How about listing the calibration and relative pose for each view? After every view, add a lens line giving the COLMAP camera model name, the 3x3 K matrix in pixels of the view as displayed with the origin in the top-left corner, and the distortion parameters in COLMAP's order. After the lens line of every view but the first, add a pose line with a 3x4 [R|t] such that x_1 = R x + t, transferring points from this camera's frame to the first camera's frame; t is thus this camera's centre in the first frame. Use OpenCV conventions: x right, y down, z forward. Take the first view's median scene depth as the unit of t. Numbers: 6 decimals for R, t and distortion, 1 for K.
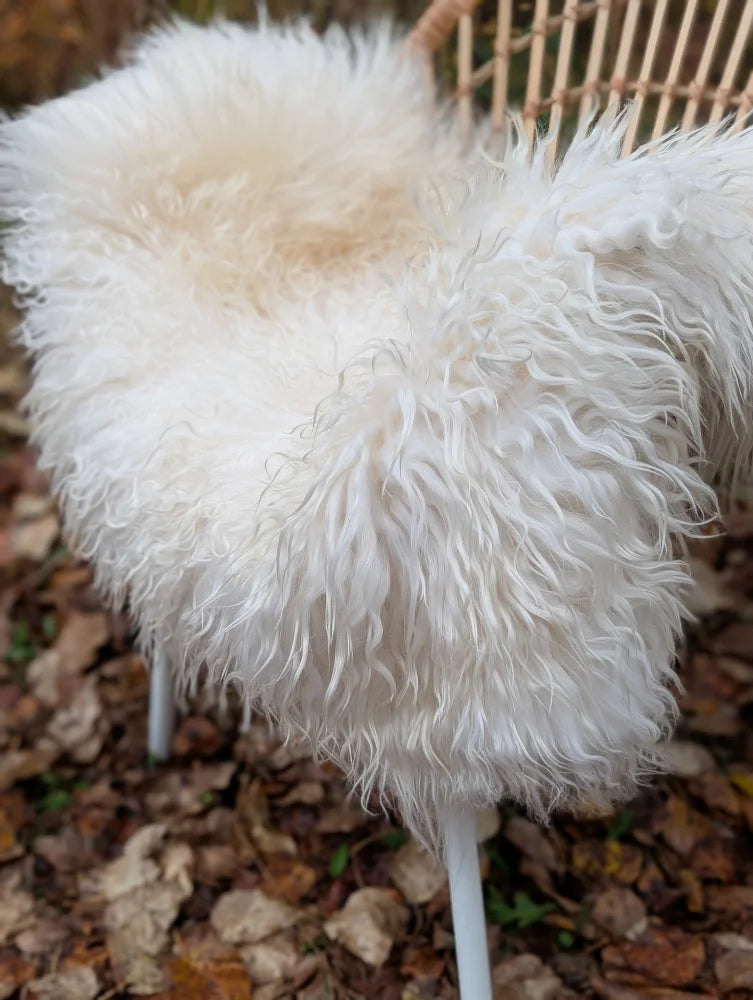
lens RADIAL K [[1420.0, 0, 362.5], [0, 1420.0, 512.2], [0, 0, 1]] dist [0.171754, -0.678625]
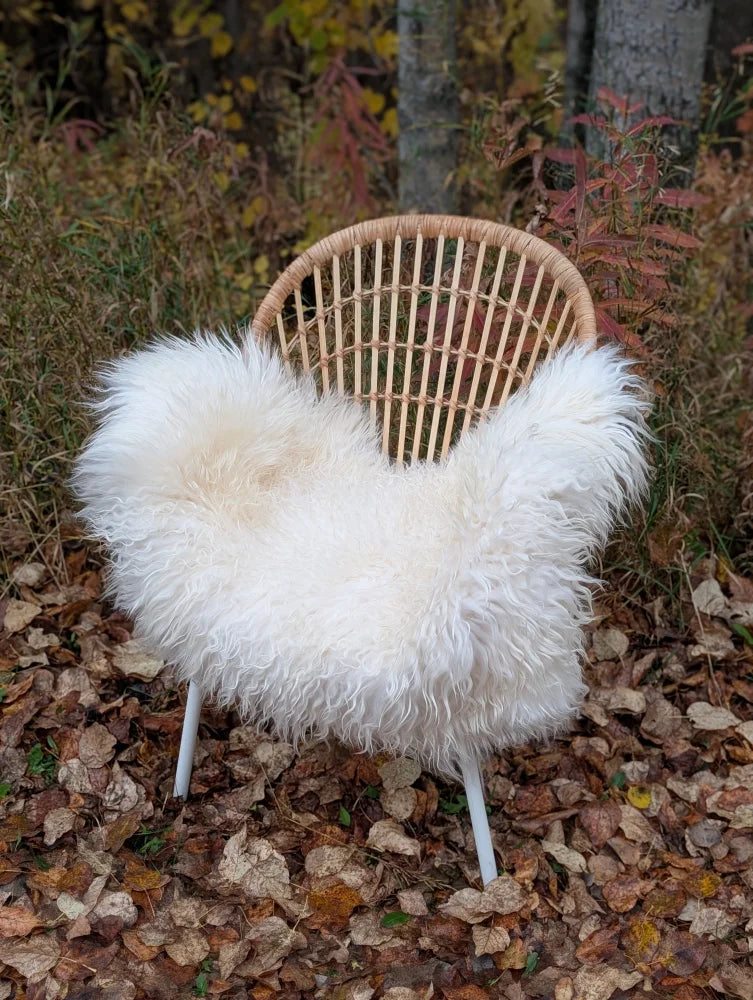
lens RADIAL K [[1420.0, 0, 362.5], [0, 1420.0, 512.2], [0, 0, 1]] dist [0.171754, -0.678625]
pose [[0.851631, -0.231497, 0.470248, -0.791472], [0.215683, 0.972478, 0.088132, -0.285010], [-0.477708, 0.026368, 0.878123, -0.587760]]
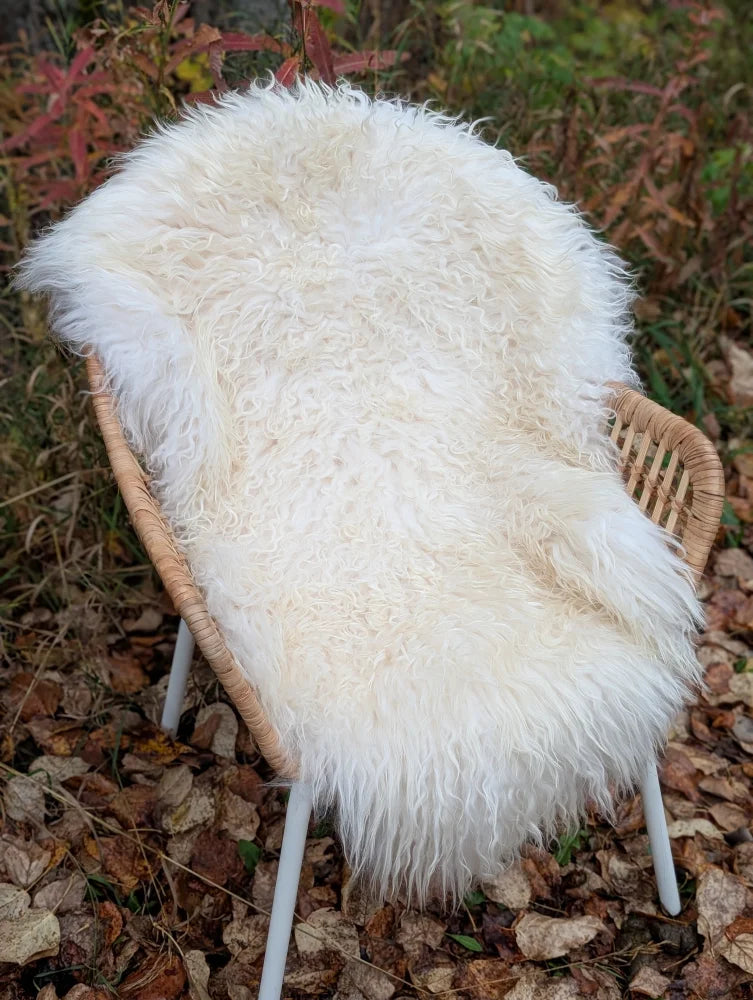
lens RADIAL K [[1415.9, 0, 339.4], [0, 1415.9, 502.3], [0, 0, 1]] dist [0.174903, -0.701600]
pose [[0.214299, -0.521034, 0.826196, -0.990877], [0.443170, 0.805640, 0.393121, -0.703933], [-0.870446, 0.281900, 0.403554, 0.501873]]
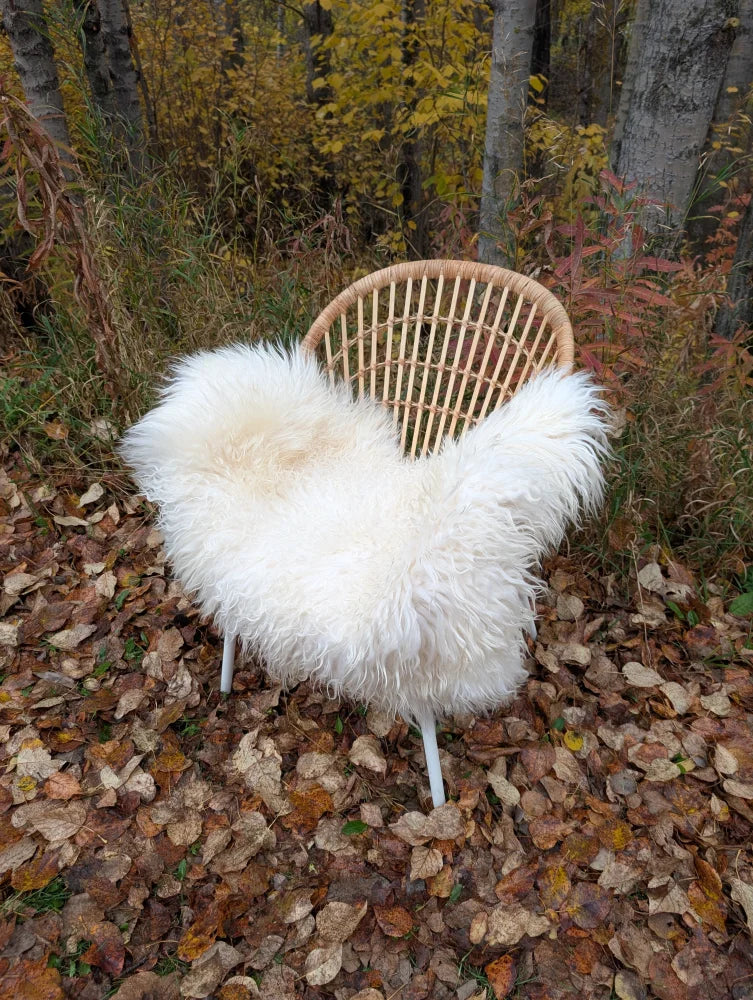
lens RADIAL K [[720.0, 0, 382.8], [0, 720.0, 500.8], [0, 0, 1]] dist [0.002257, -0.002058]
pose [[0.924475, -0.166654, 0.342889, -0.305082], [0.137144, 0.984561, 0.108768, -0.234575], [-0.355722, -0.053528, 0.933058, -0.060856]]
